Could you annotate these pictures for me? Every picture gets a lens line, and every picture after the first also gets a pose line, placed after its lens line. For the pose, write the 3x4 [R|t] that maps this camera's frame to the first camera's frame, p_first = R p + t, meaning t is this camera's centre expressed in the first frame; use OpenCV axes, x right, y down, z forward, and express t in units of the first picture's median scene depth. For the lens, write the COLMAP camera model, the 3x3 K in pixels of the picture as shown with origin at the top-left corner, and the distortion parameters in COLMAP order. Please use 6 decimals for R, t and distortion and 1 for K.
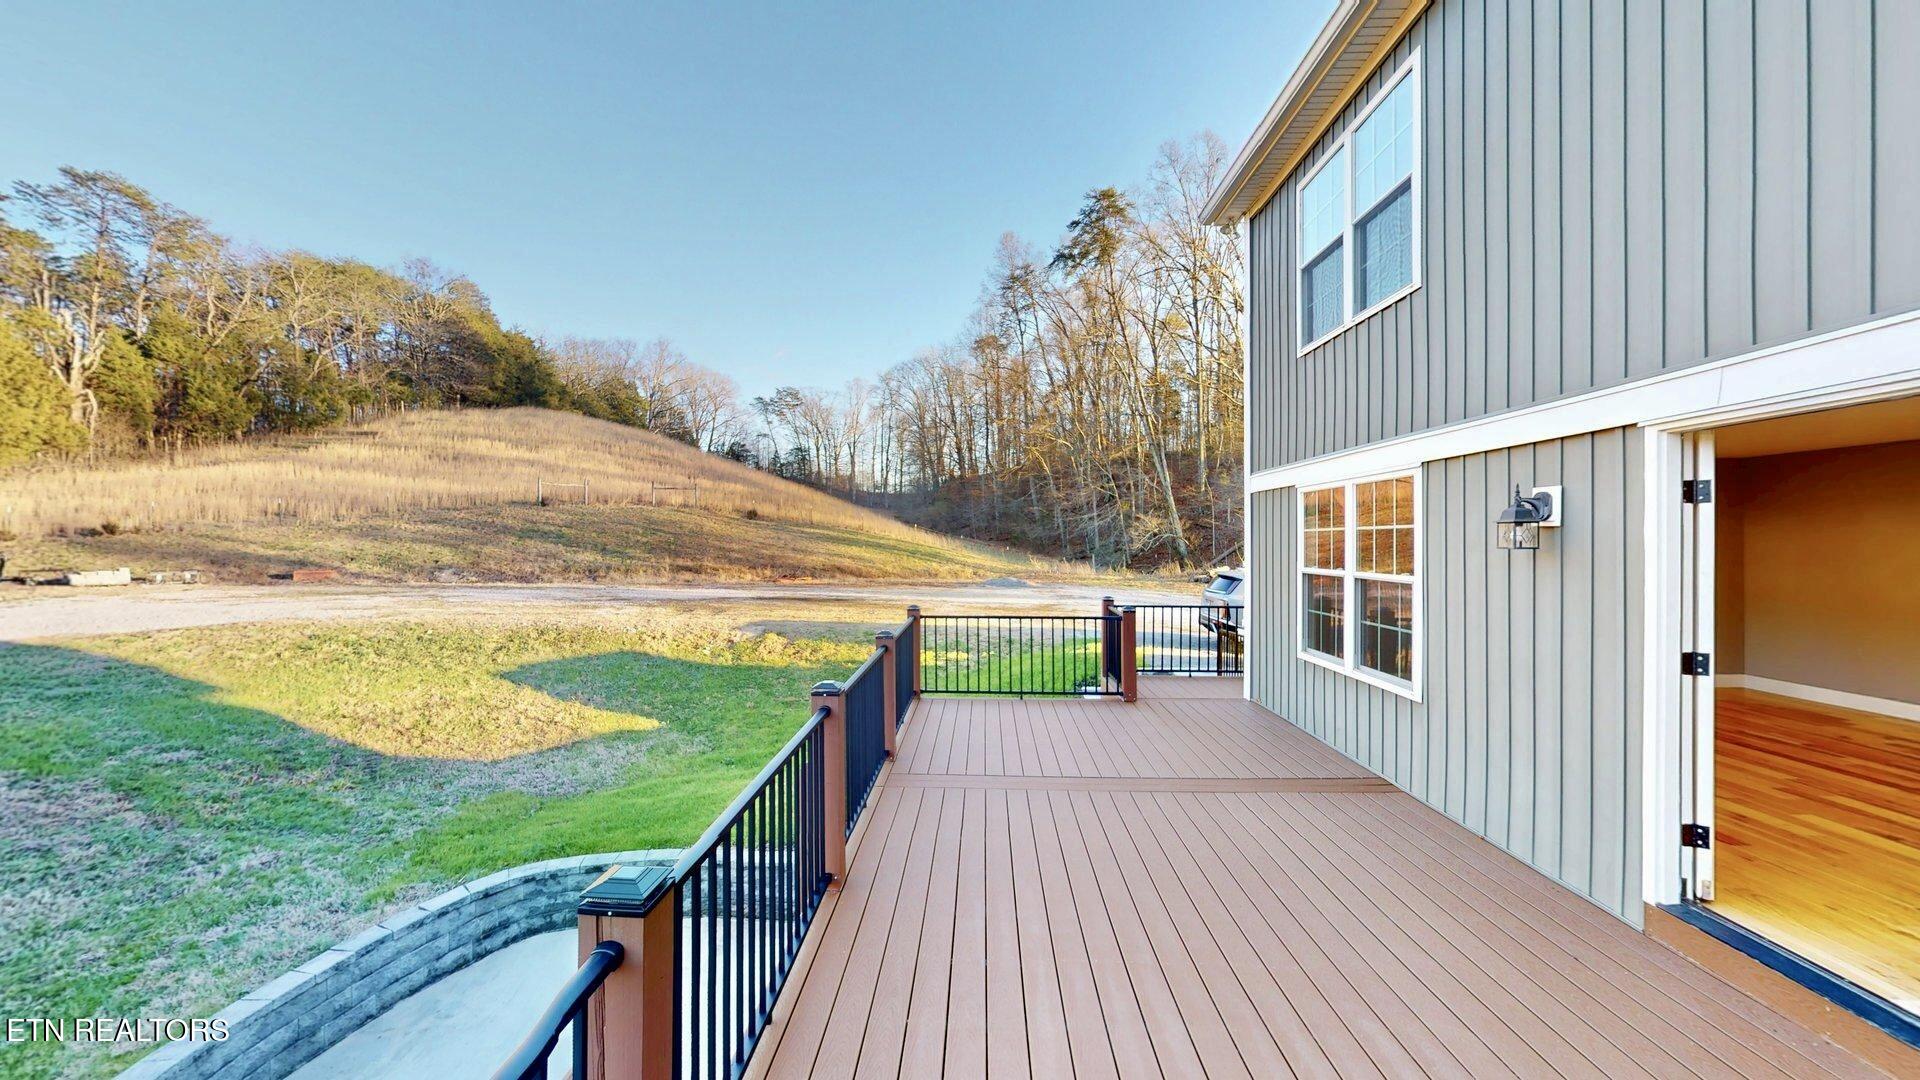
lens RADIAL K [[706.3, 0, 960.0], [0, 706.3, 540.0], [0, 0, 1]] dist [0.000868, 0.000055]
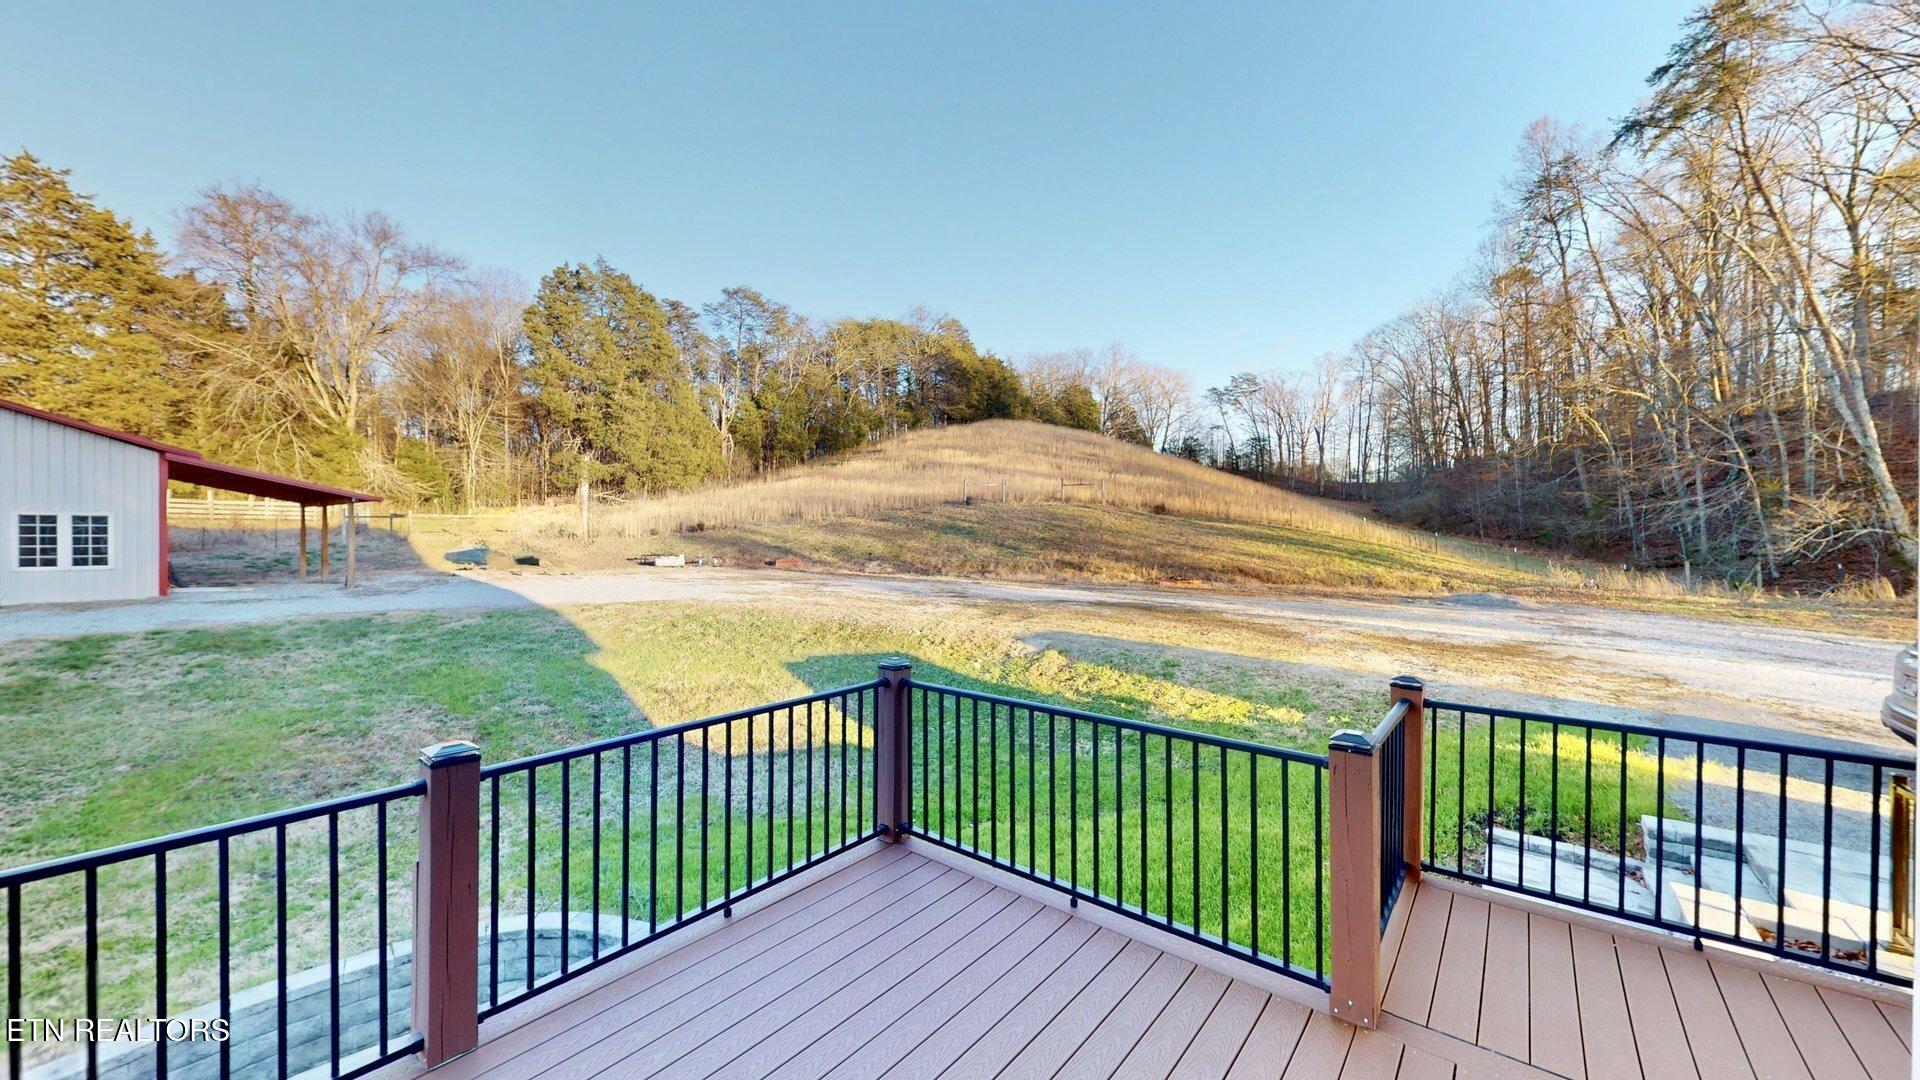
lens RADIAL K [[704.7, 0, 960.2], [0, 704.7, 537.0], [0, 0, 1]] dist [-0.001081, -0.000047]
pose [[0.802102, 0.004663, -0.597169, 0.033208], [-0.004360, 0.999989, 0.001951, 0.000016], [0.597172, 0.001039, 0.802113, 0.070379]]
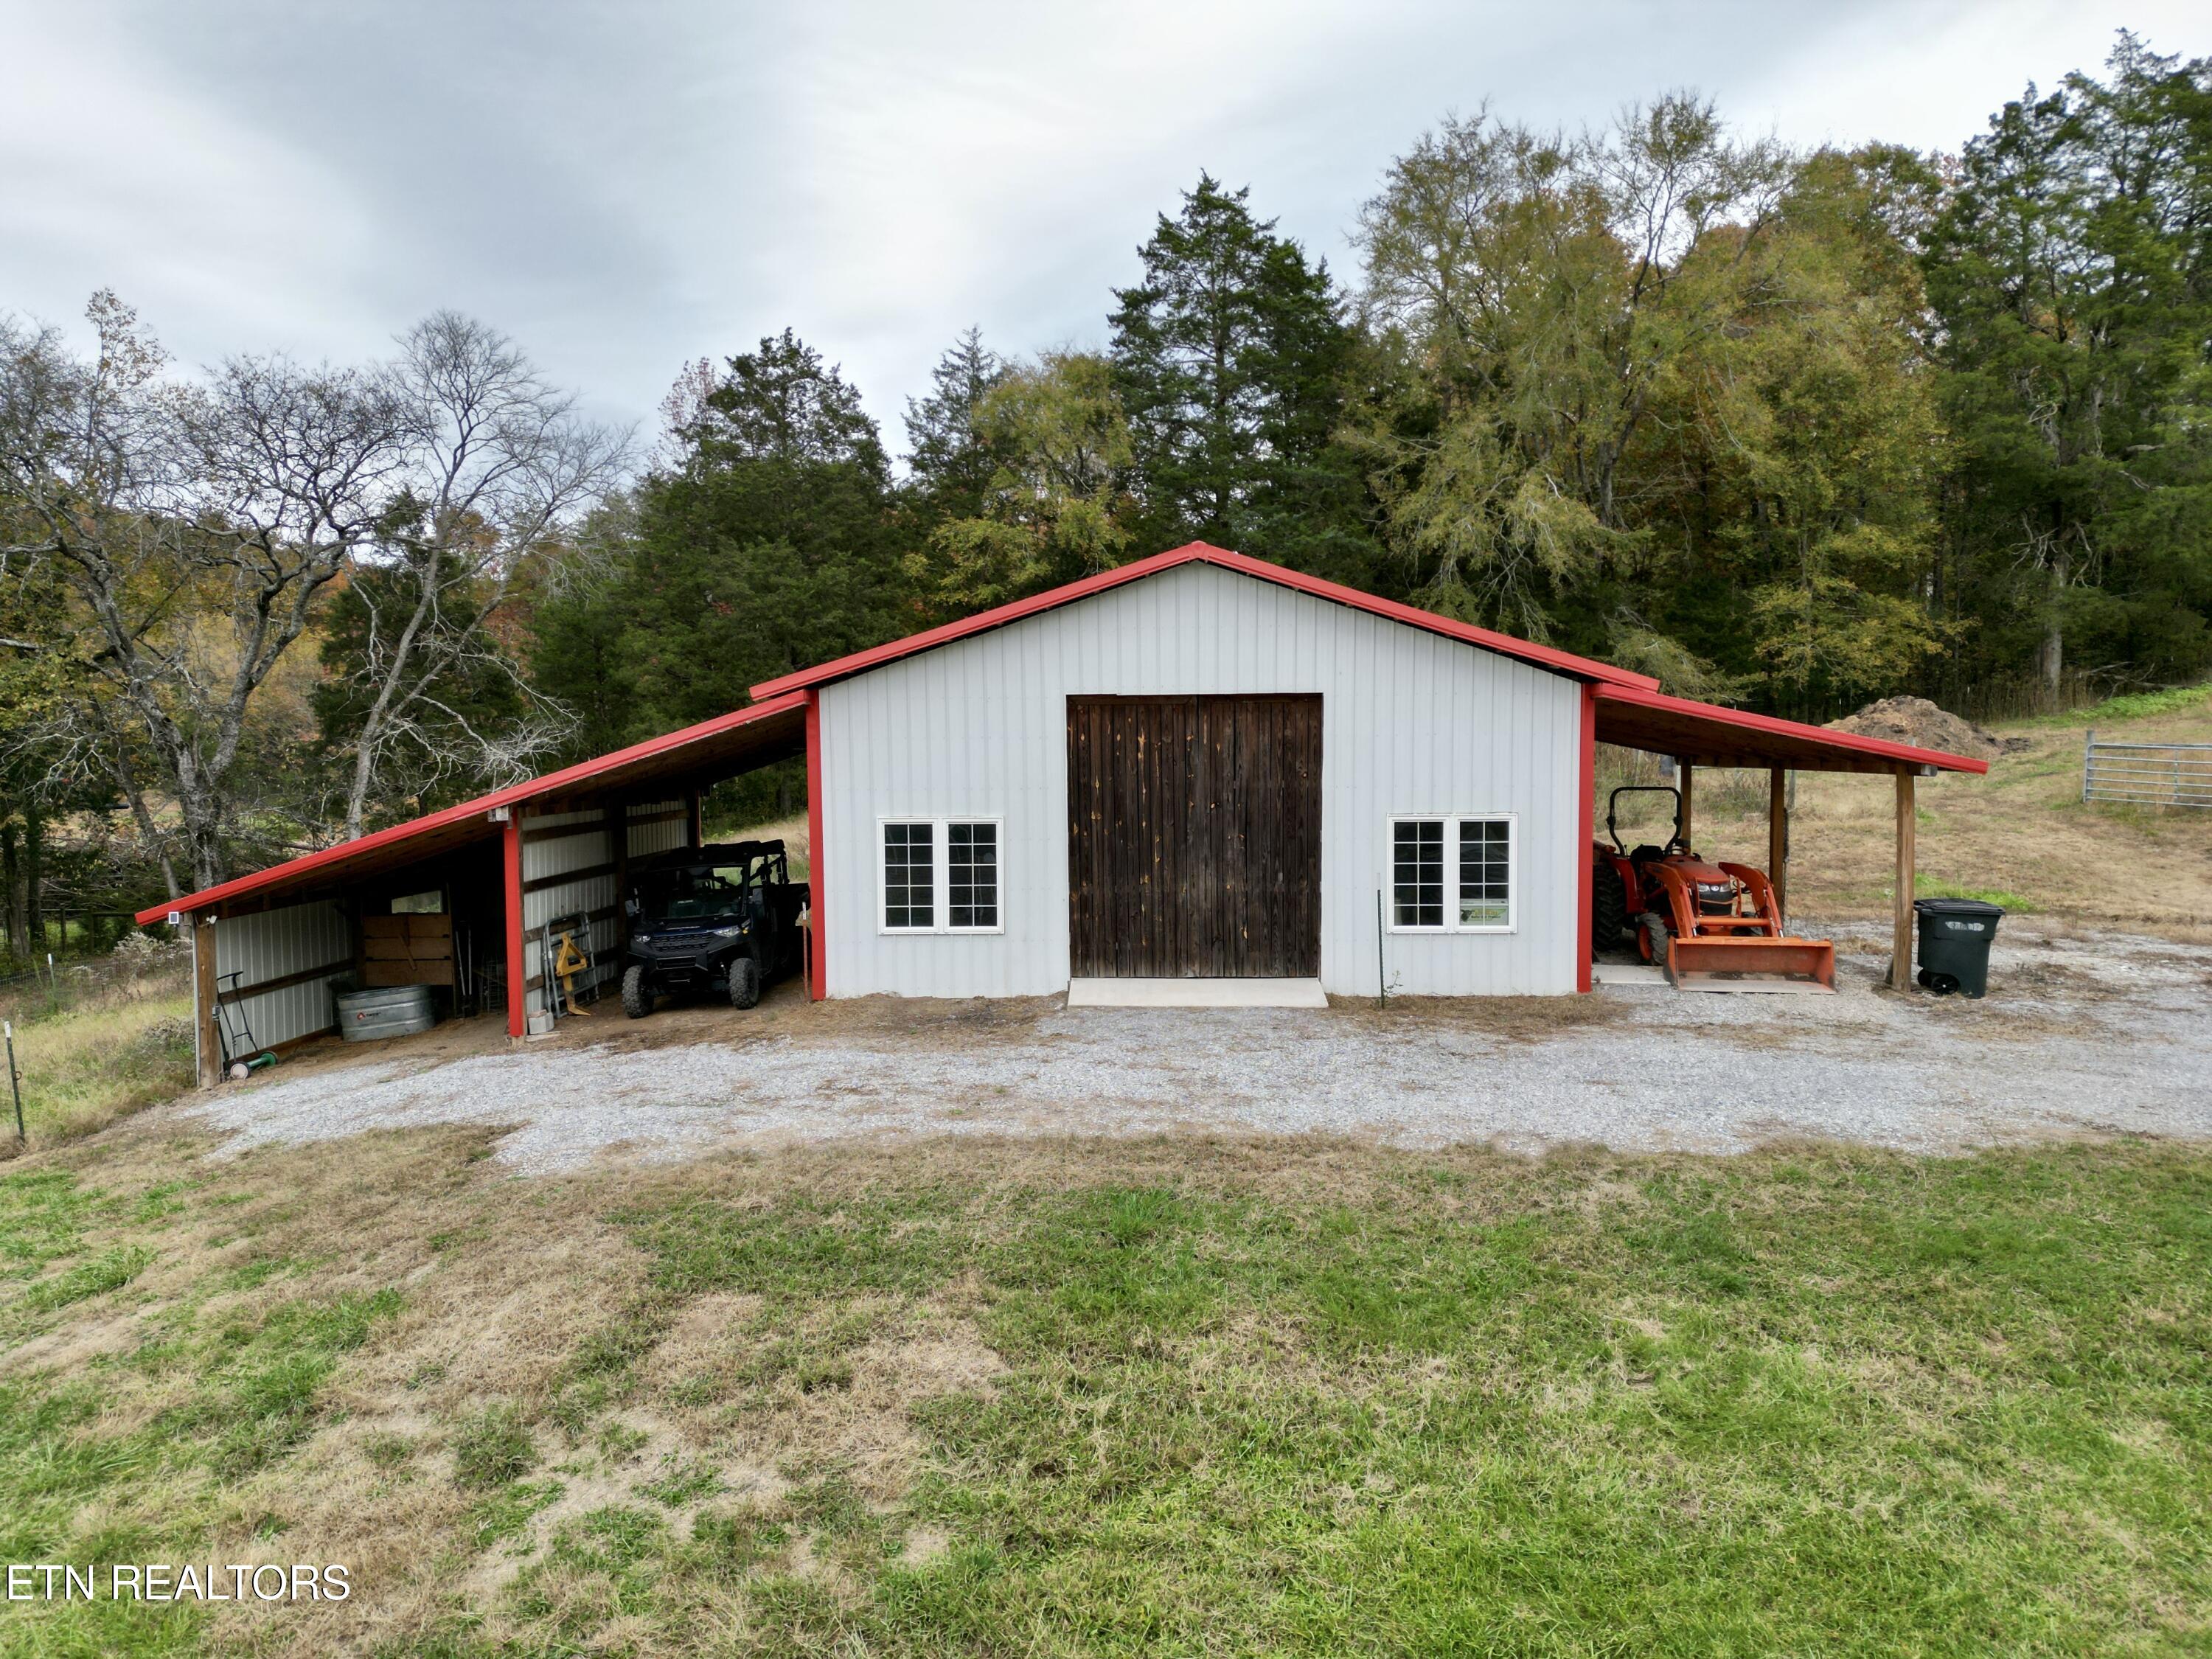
lens RADIAL K [[1539.3, 0, 1101.1], [0, 1539.3, 826.8], [0, 0, 1]] dist [0.068424, -0.054828]
pose [[0.008546, 0.056620, -0.998359, -0.097071], [0.007666, 0.998363, 0.056685, -0.020931], [0.999934, -0.008138, 0.008098, 0.016619]]
